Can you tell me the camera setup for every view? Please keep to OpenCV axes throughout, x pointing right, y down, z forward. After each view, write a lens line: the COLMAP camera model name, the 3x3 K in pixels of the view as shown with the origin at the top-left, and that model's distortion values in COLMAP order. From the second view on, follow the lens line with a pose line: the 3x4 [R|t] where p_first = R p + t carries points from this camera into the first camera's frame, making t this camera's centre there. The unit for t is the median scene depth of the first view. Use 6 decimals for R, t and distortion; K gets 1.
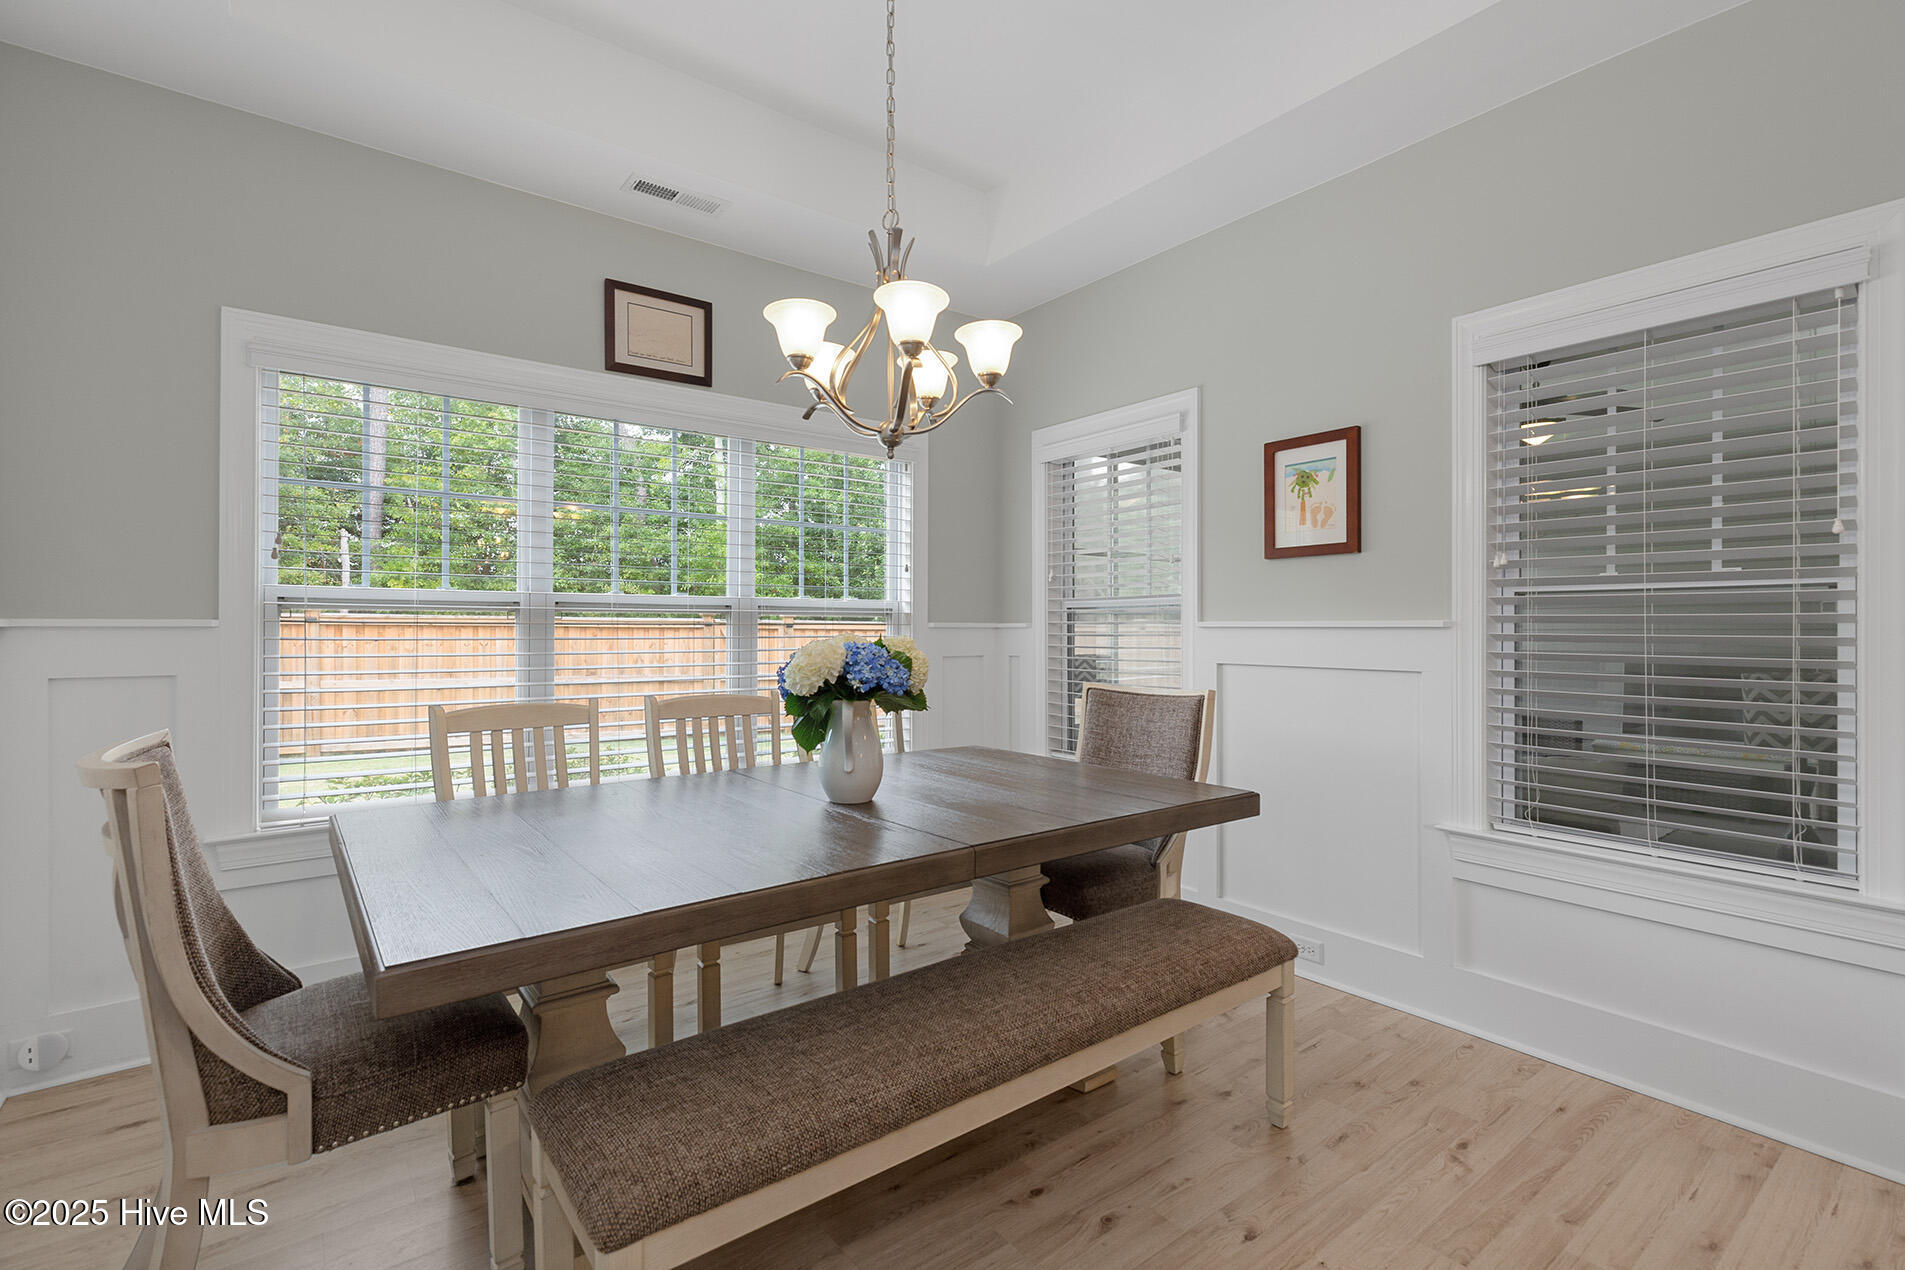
lens RADIAL K [[868.7, 0, 970.0], [0, 868.7, 630.1], [0, 0, 1]] dist [0.006712, 0.001011]
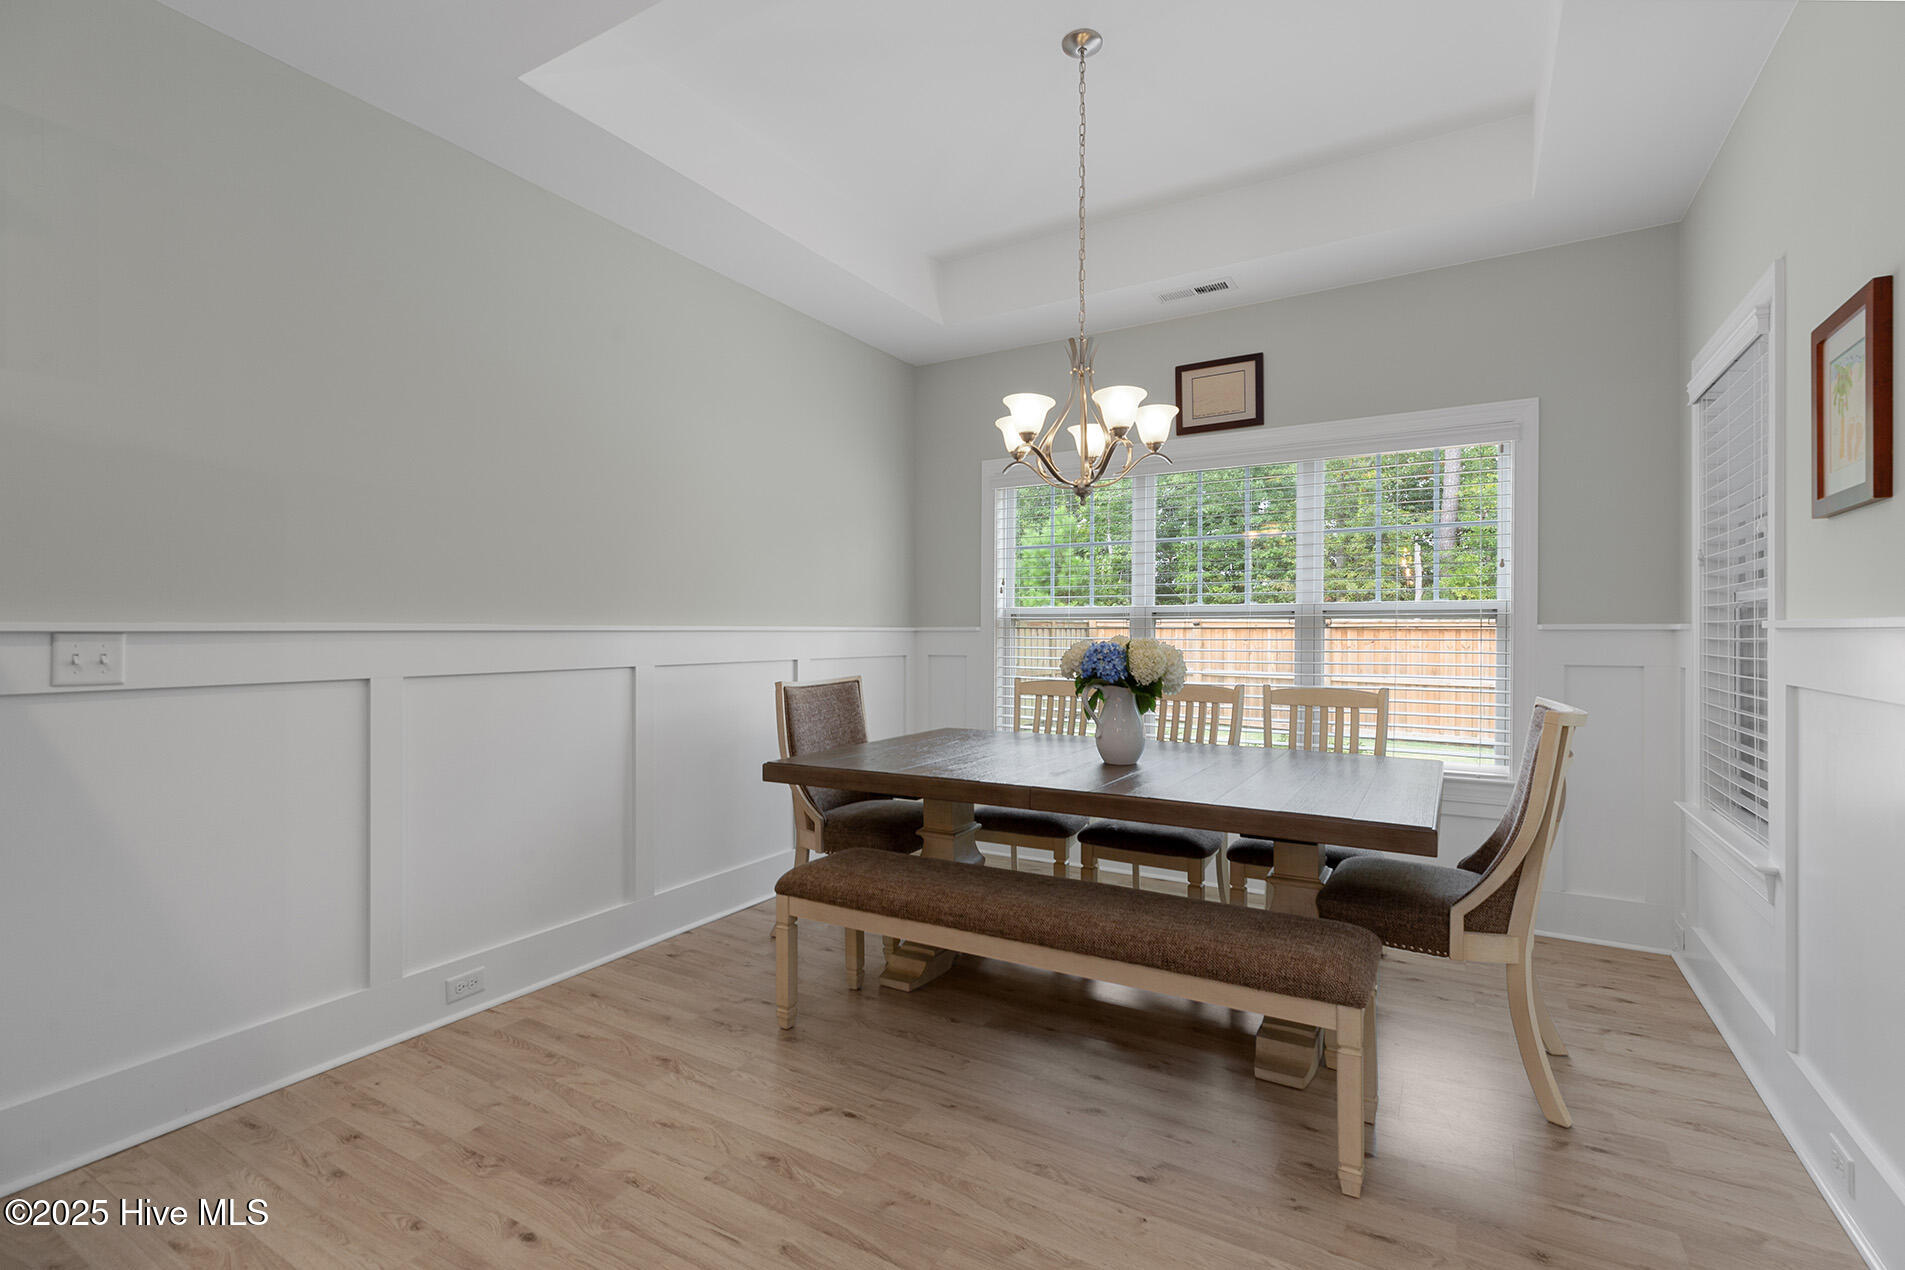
lens RADIAL K [[868.7, 0, 960.5], [0, 868.7, 624.3], [0, 0, 1]] dist [0.006712, 0.001011]
pose [[0.376962, -0.007121, -0.926201, 0.636931], [-0.002670, 0.999958, -0.008775, 0.001342], [0.926225, 0.005781, 0.376927, 0.186067]]
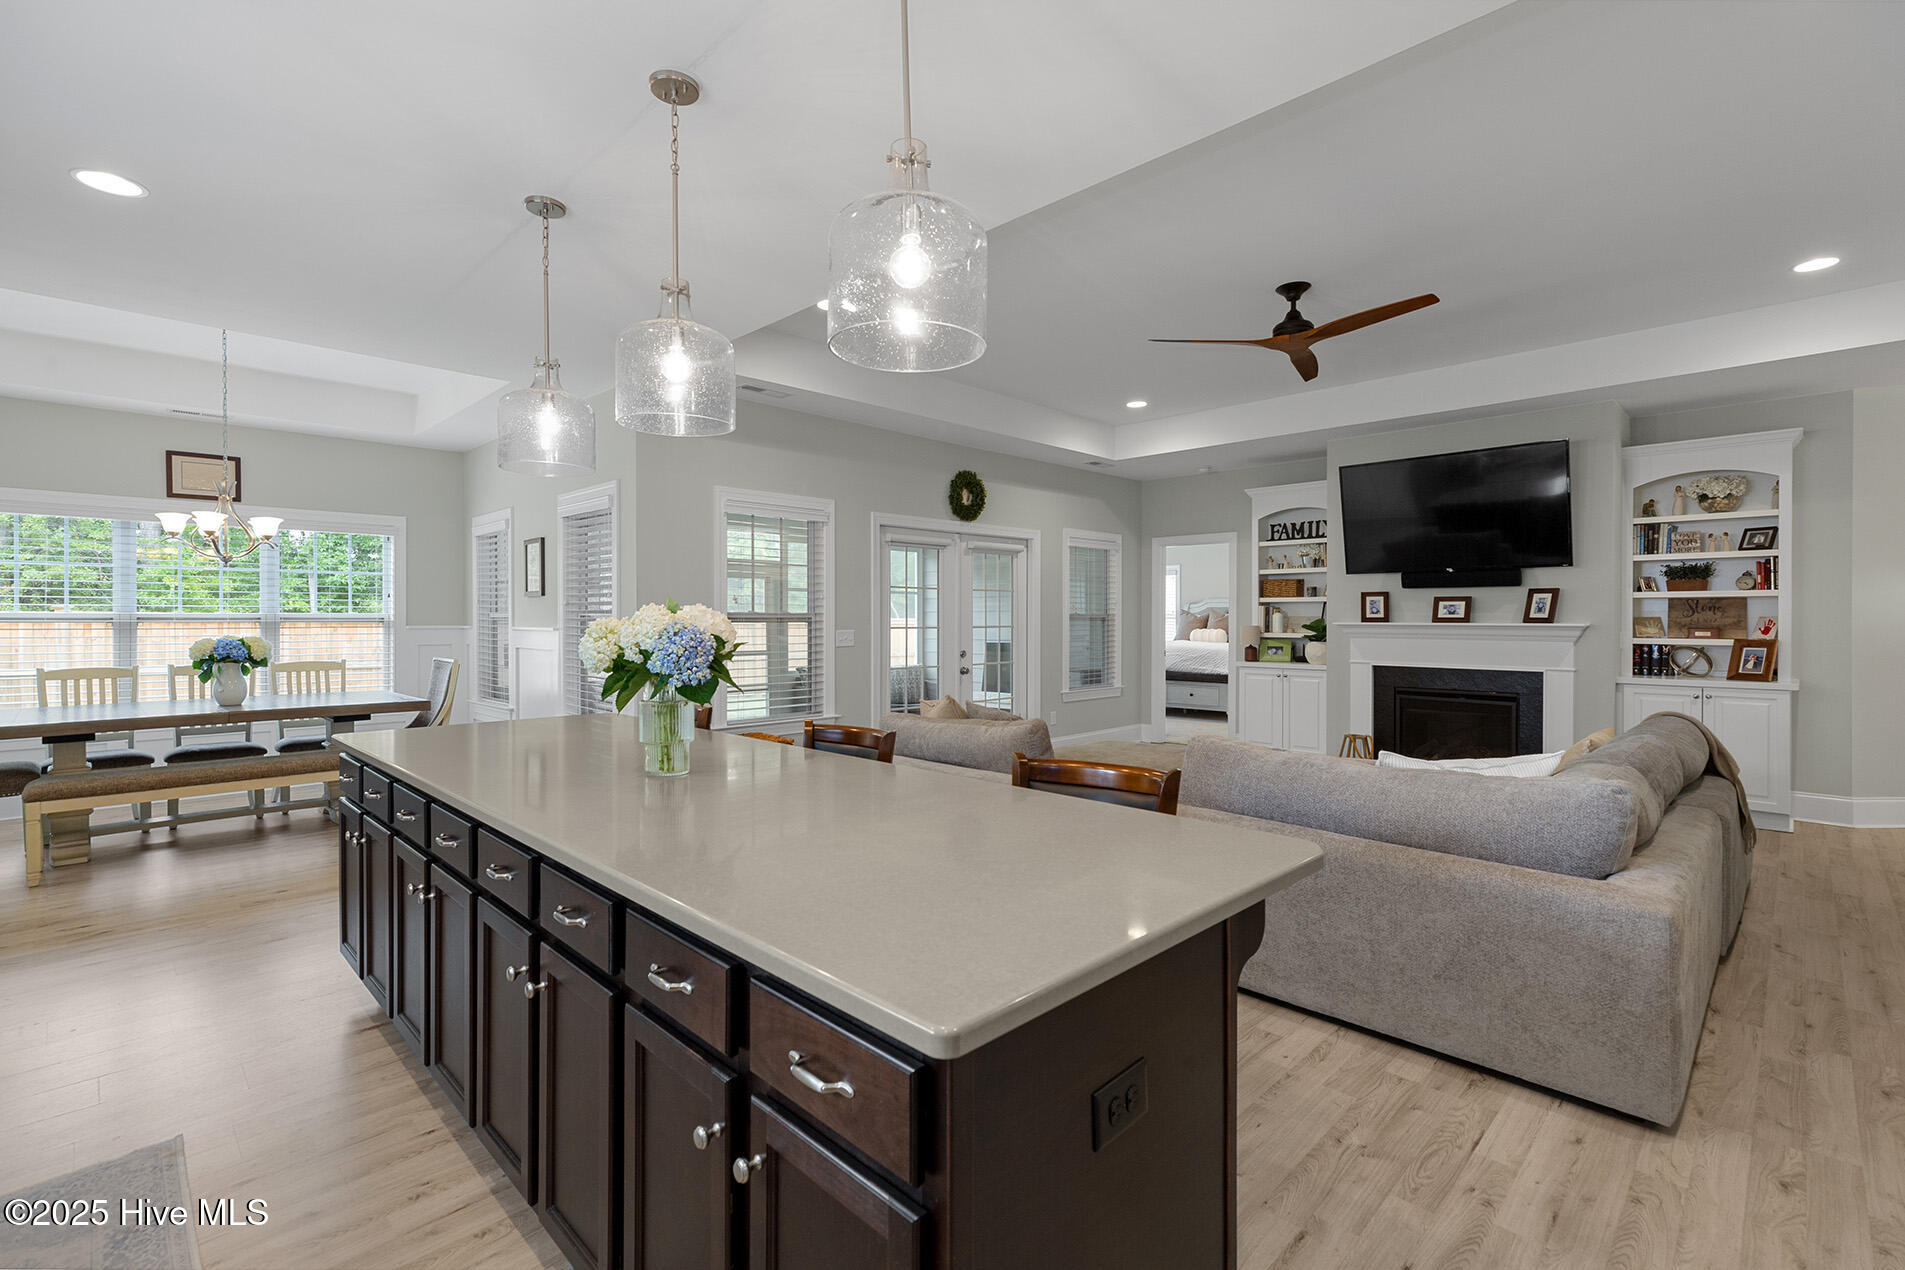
lens RADIAL K [[868.7, 0, 963.8], [0, 868.7, 618.0], [0, 0, 1]] dist [0.006712, 0.001011]
pose [[0.992145, -0.000657, 0.125094, 1.025609], [0.000975, 0.999996, -0.002482, -0.022676], [-0.125092, 0.002585, 0.992142, -1.074426]]
